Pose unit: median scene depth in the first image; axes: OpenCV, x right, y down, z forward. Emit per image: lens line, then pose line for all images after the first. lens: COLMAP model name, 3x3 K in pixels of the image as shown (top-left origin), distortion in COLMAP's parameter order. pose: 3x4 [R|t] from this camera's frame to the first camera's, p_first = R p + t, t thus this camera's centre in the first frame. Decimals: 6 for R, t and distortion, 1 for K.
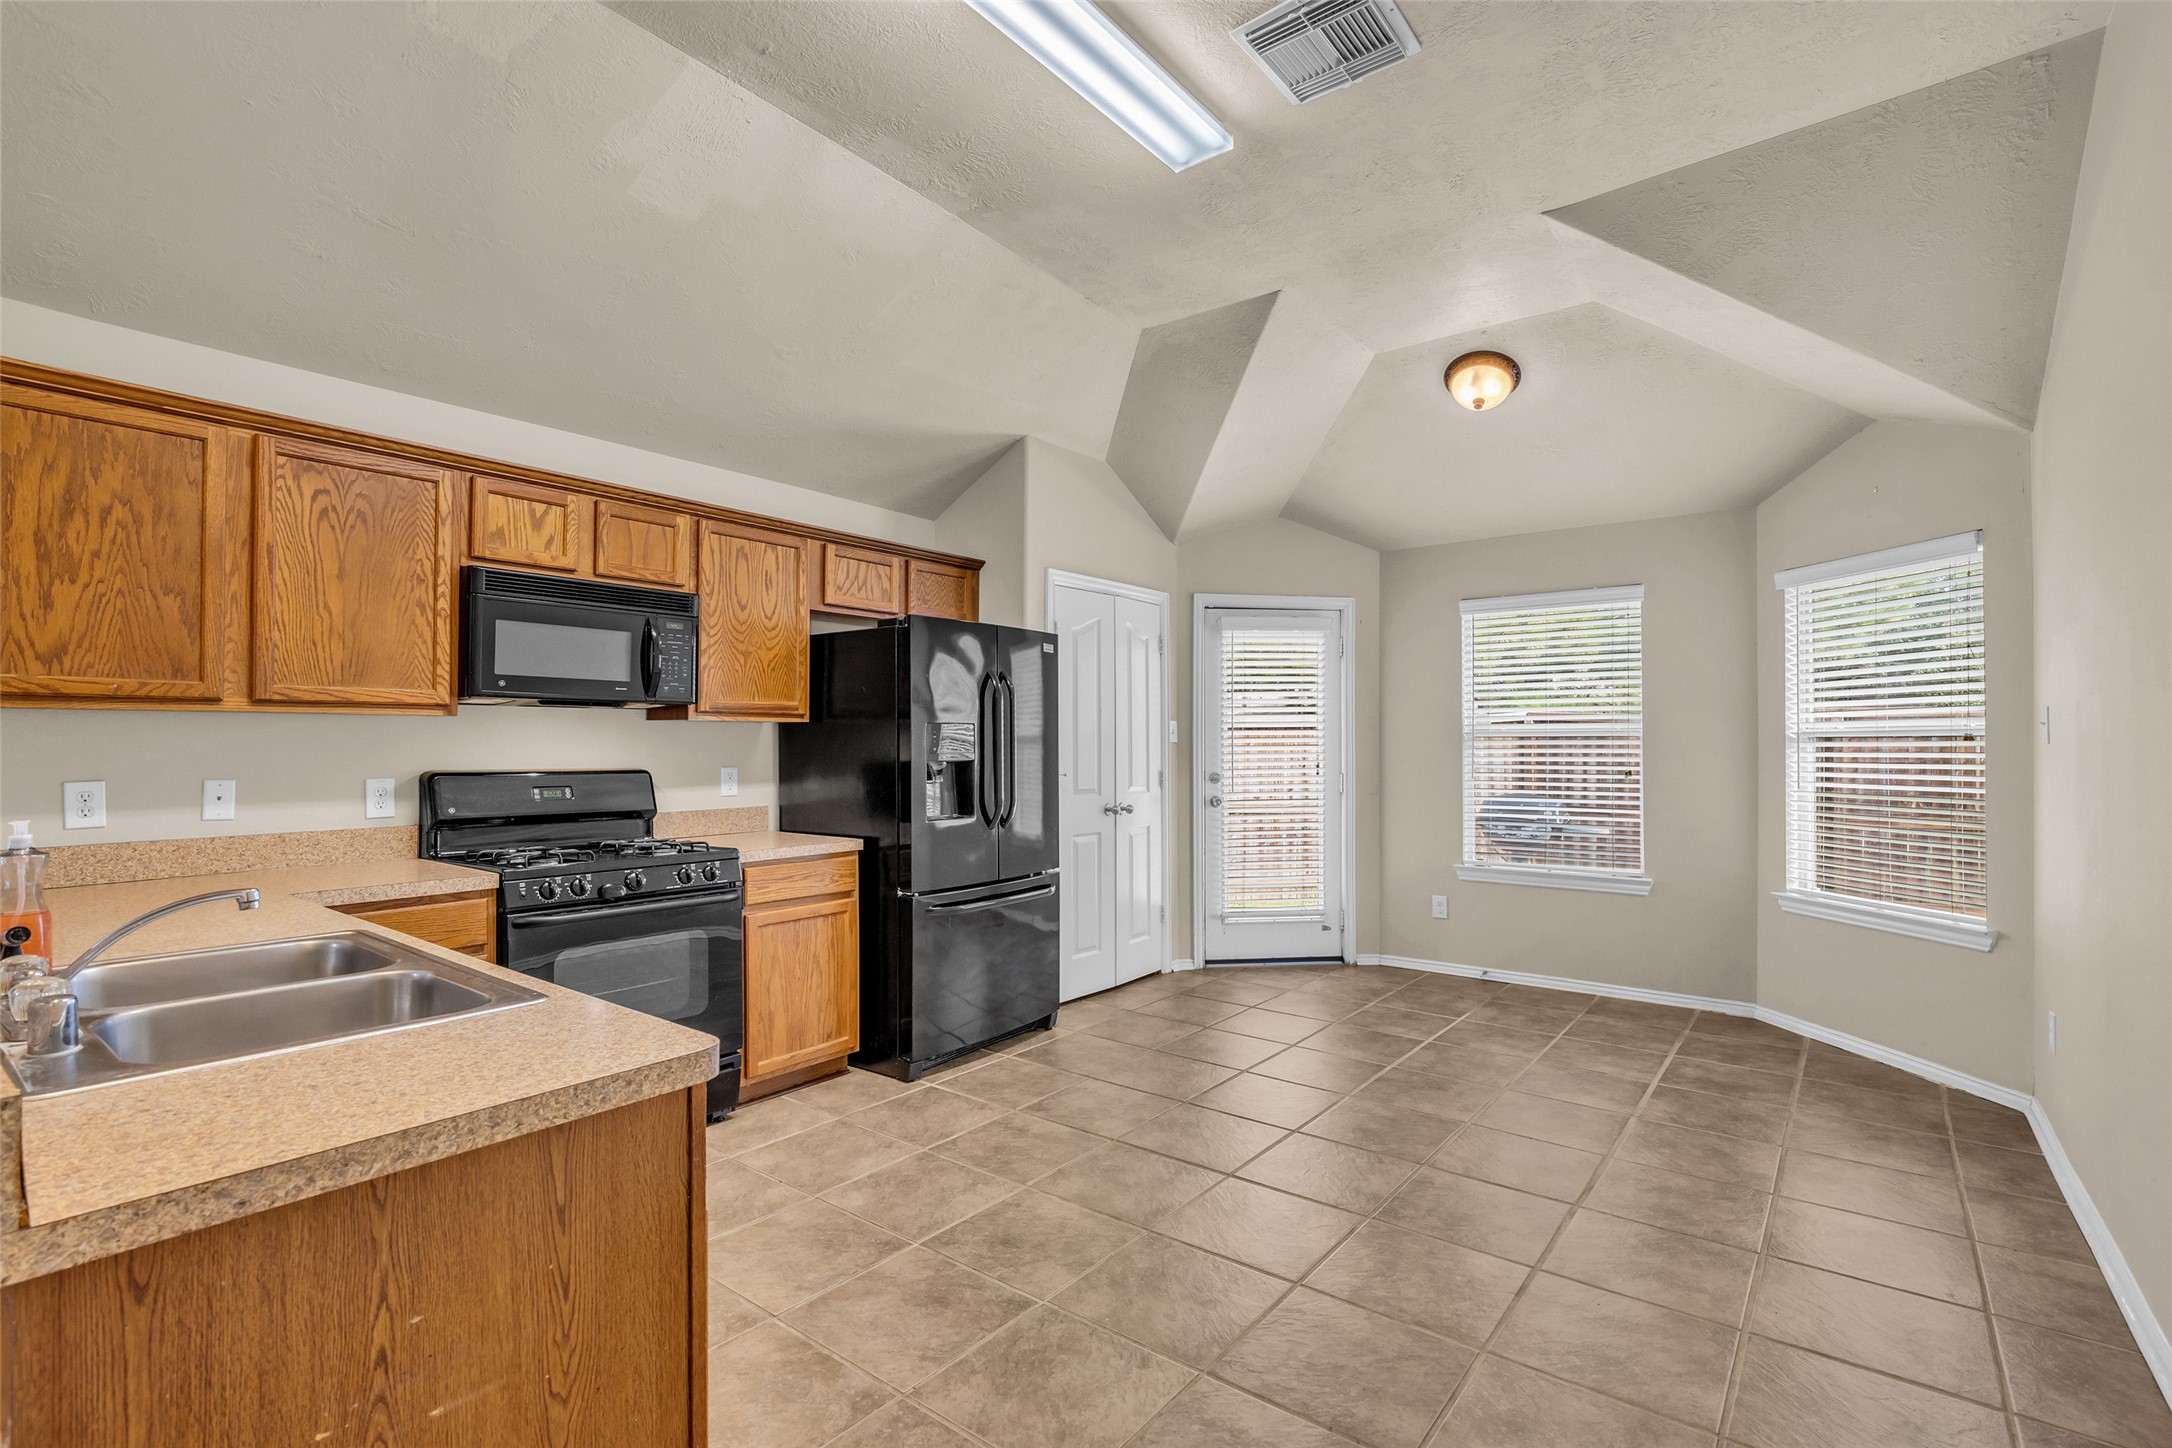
lens RADIAL K [[993.9, 0, 1075.2], [0, 993.9, 733.2], [0, 0, 1]] dist [-0.016923, 0.000735]
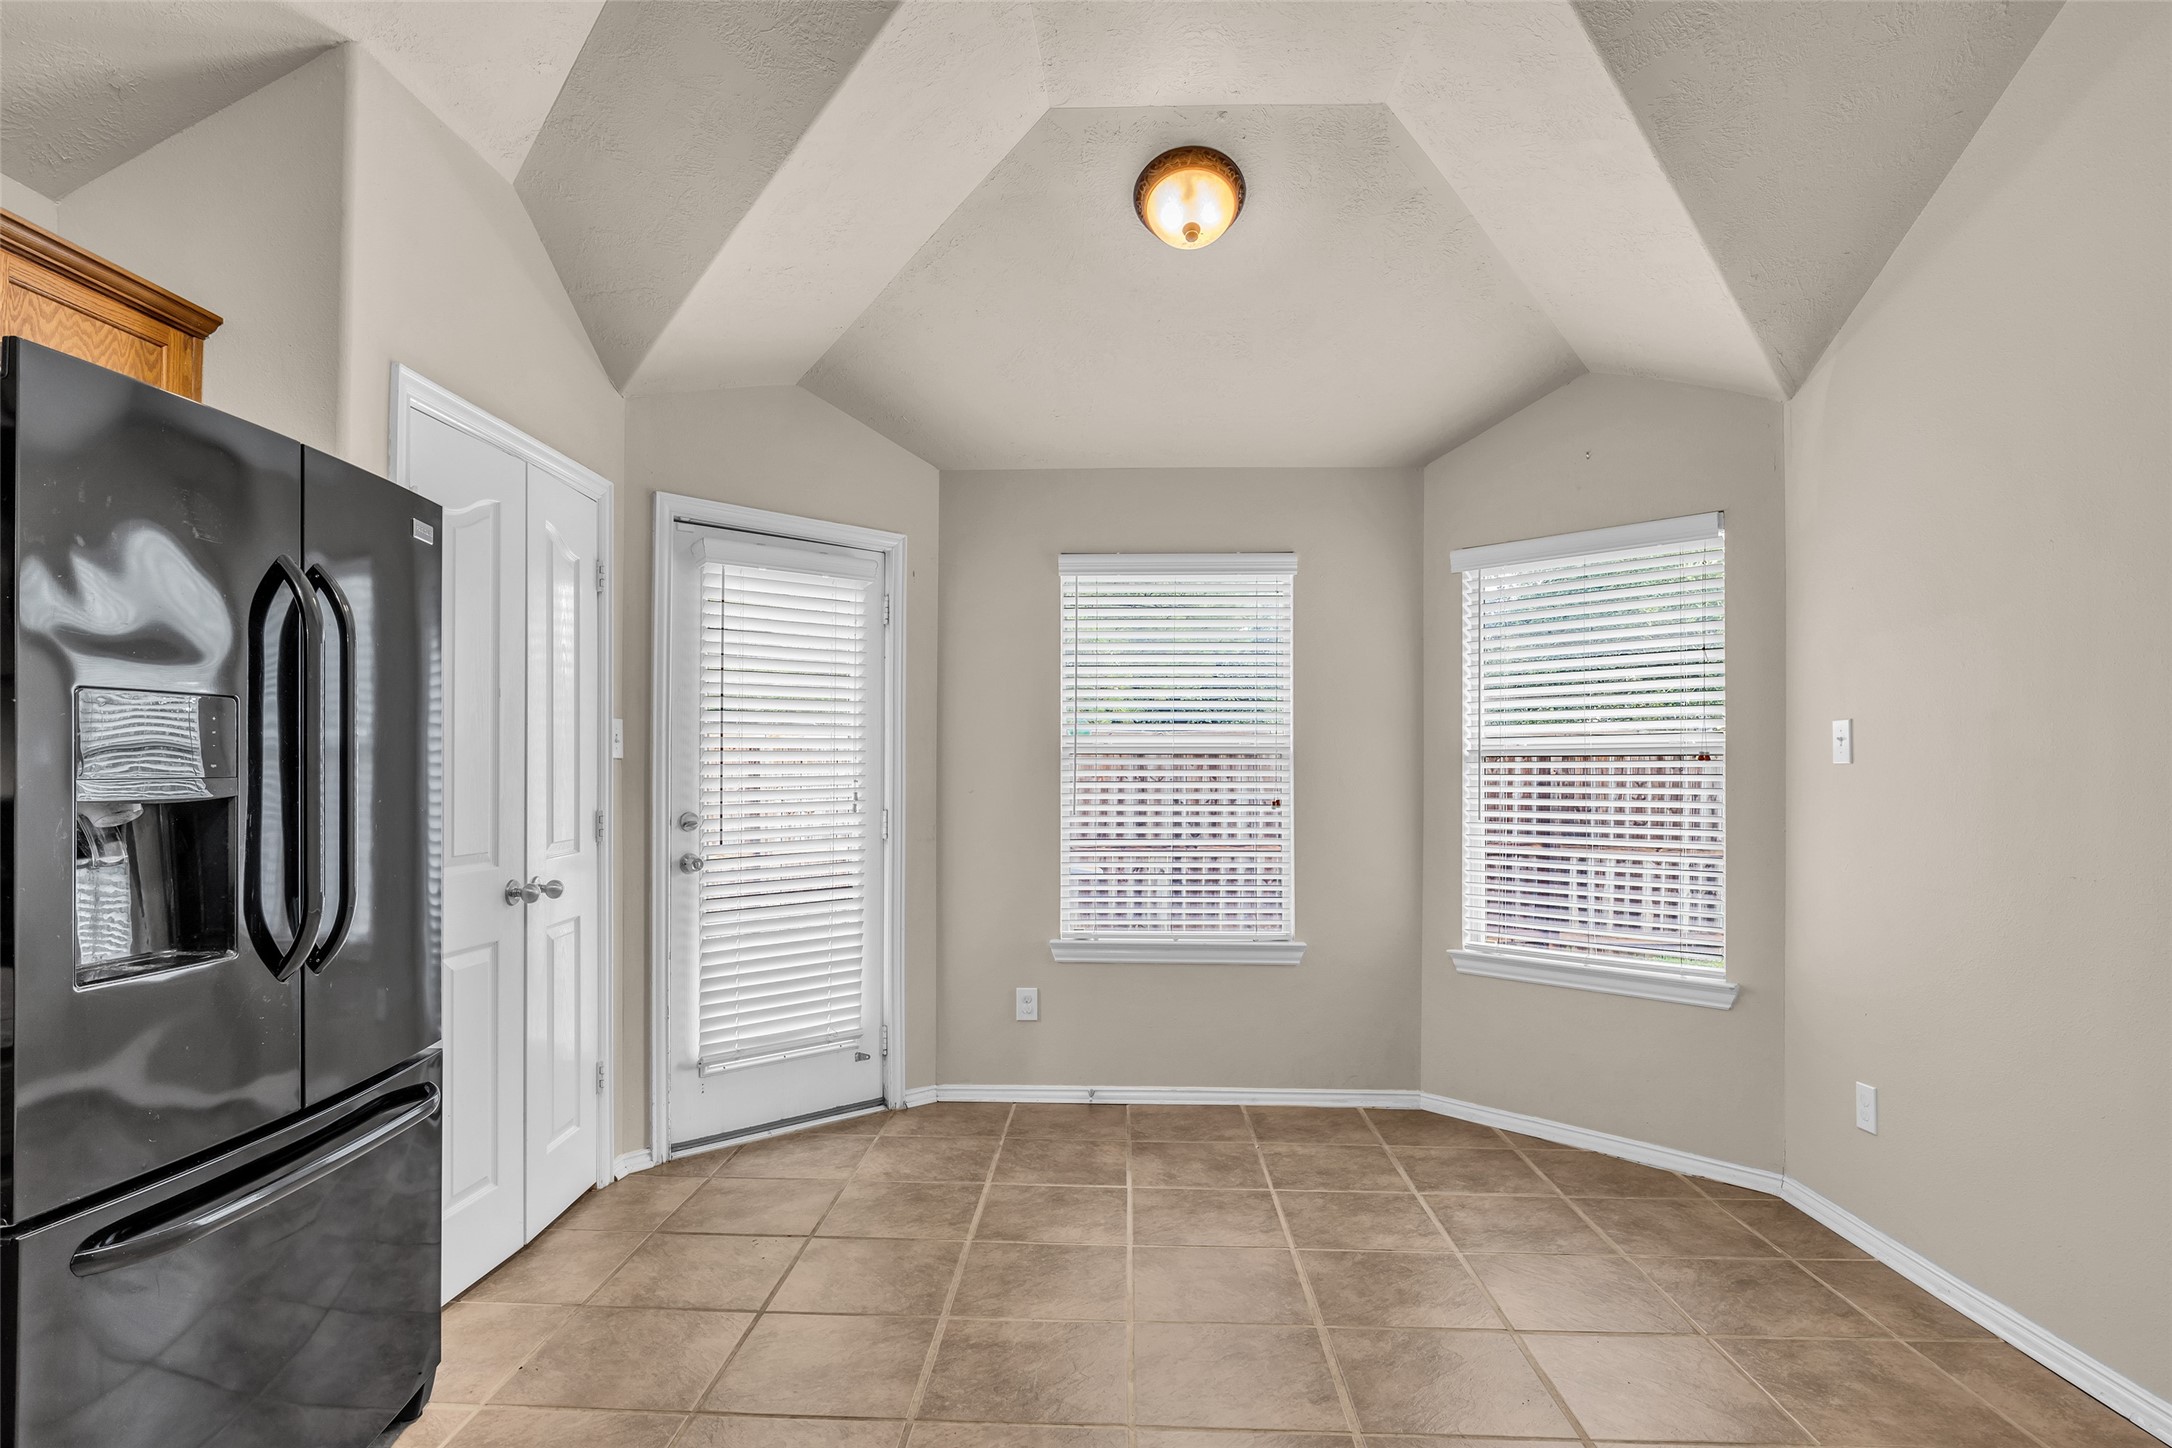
lens RADIAL K [[1155.9, 0, 1076.0], [0, 1155.9, 760.7], [0, 0, 1]] dist [-0.017168, 0.000575]
pose [[0.806915, 0.006411, 0.590633, -0.109302], [-0.008702, 0.999962, 0.001033, 0.011707], [-0.590603, -0.005973, 0.806940, 0.523372]]
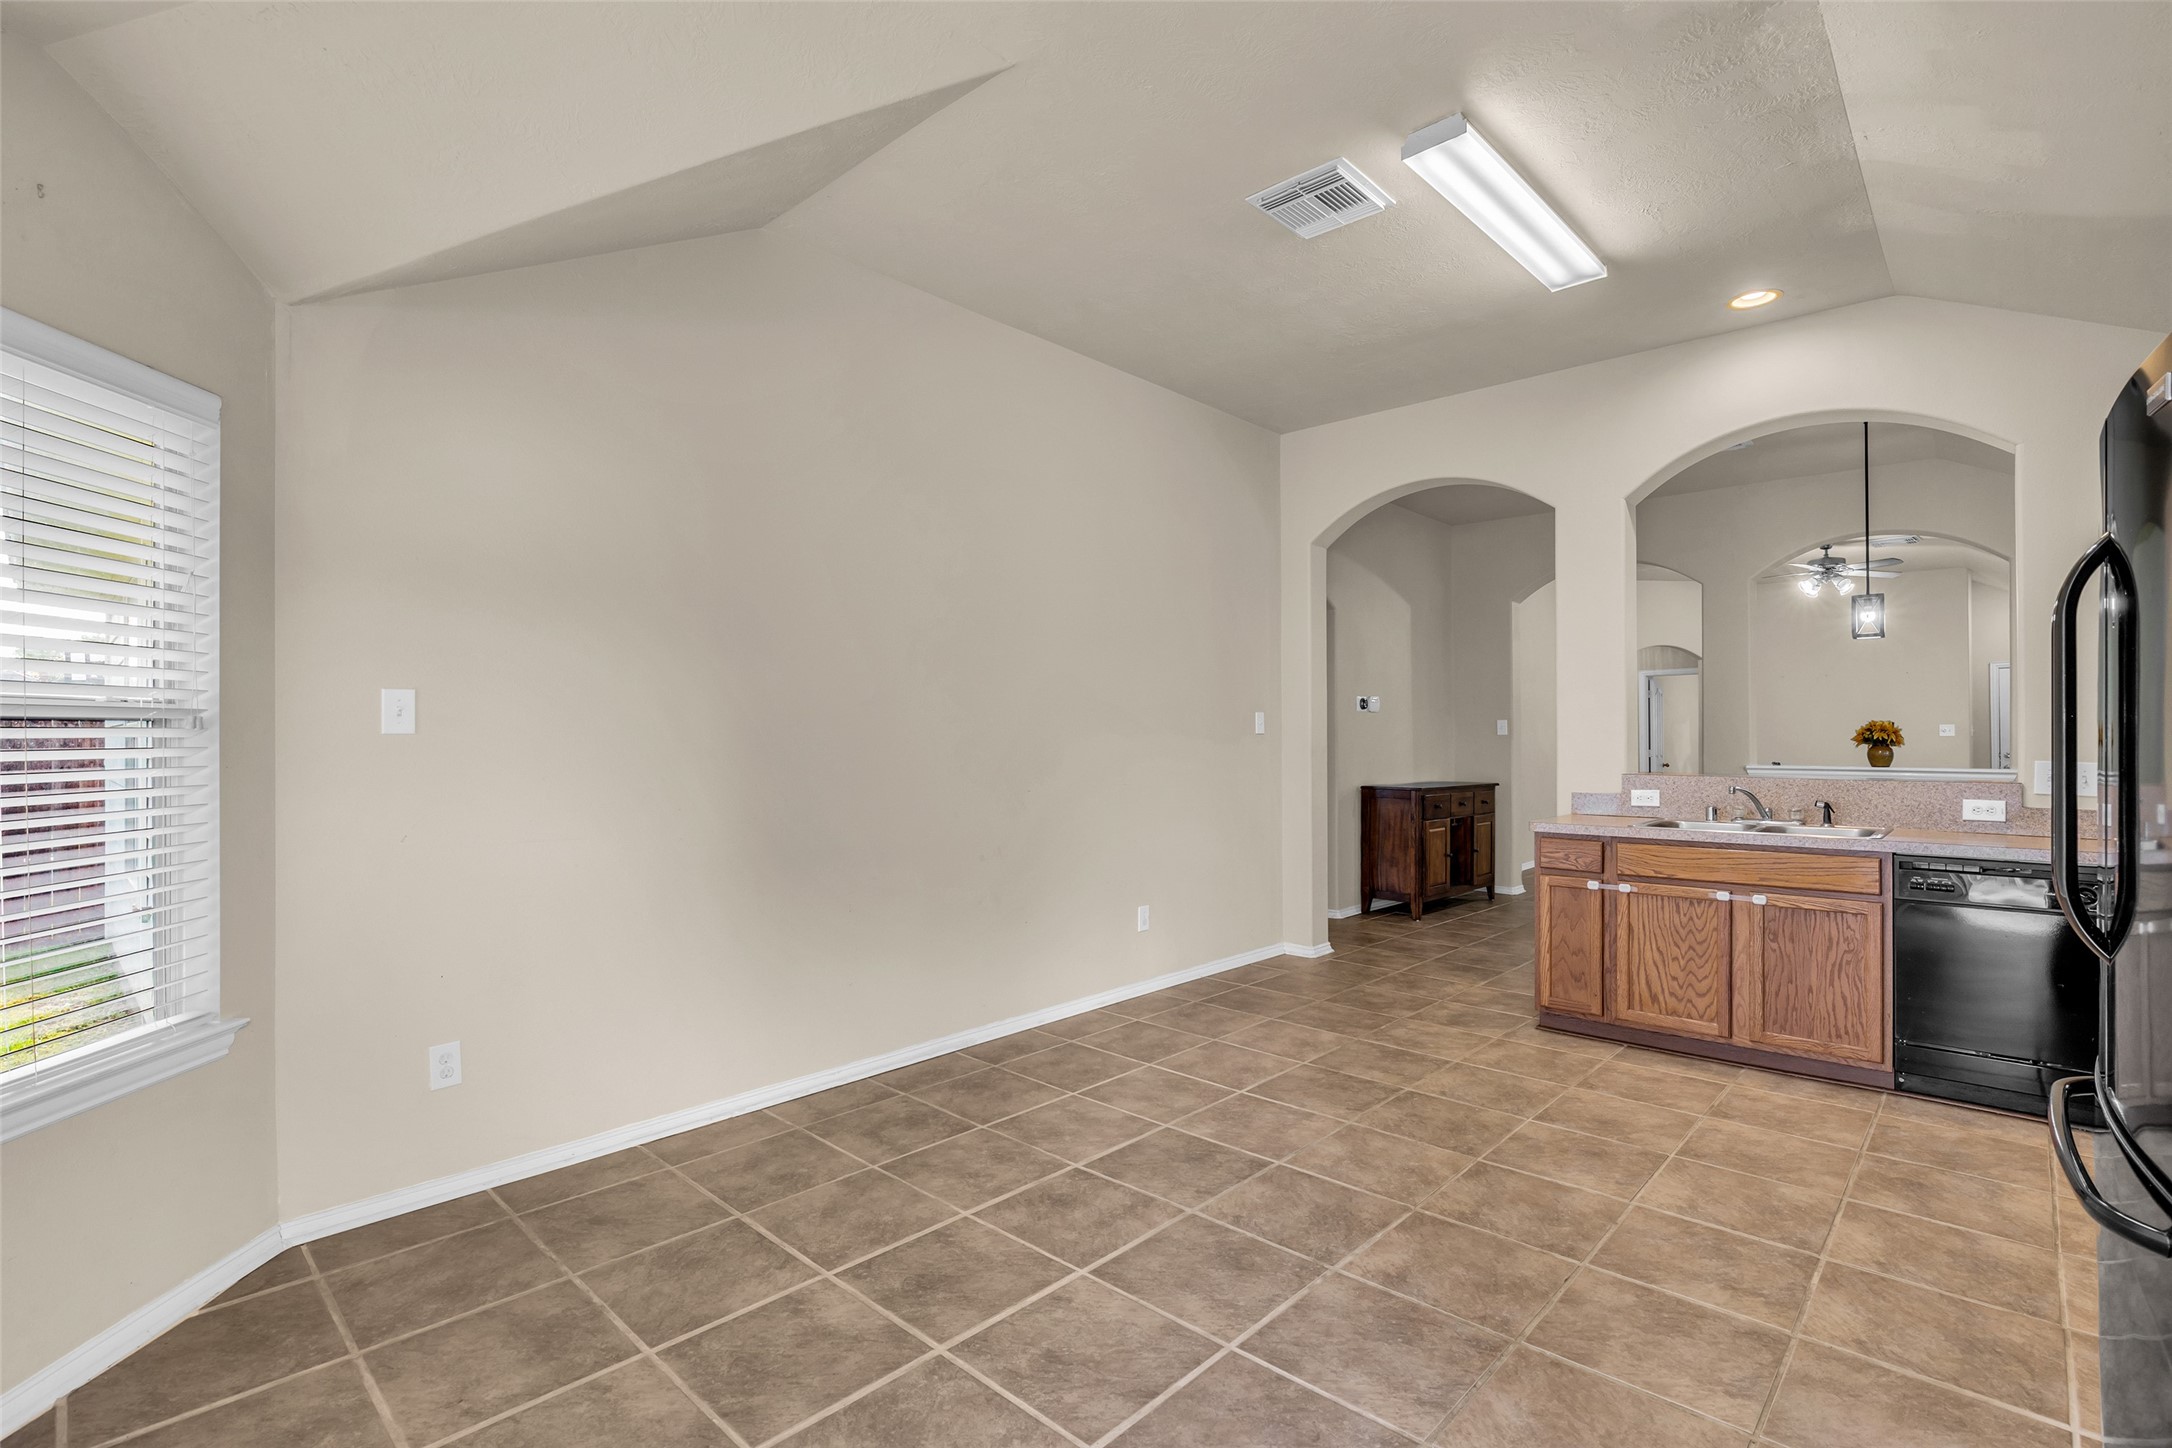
lens RADIAL K [[1000.9, 0, 1077.3], [0, 1000.9, 728.7], [0, 0, 1]] dist [-0.017773, 0.004379]
pose [[-0.995999, 0.000015, 0.089366, 0.309877], [-0.001699, 0.999816, -0.019101, 0.018721], [-0.089350, -0.019177, -0.995816, 1.574341]]
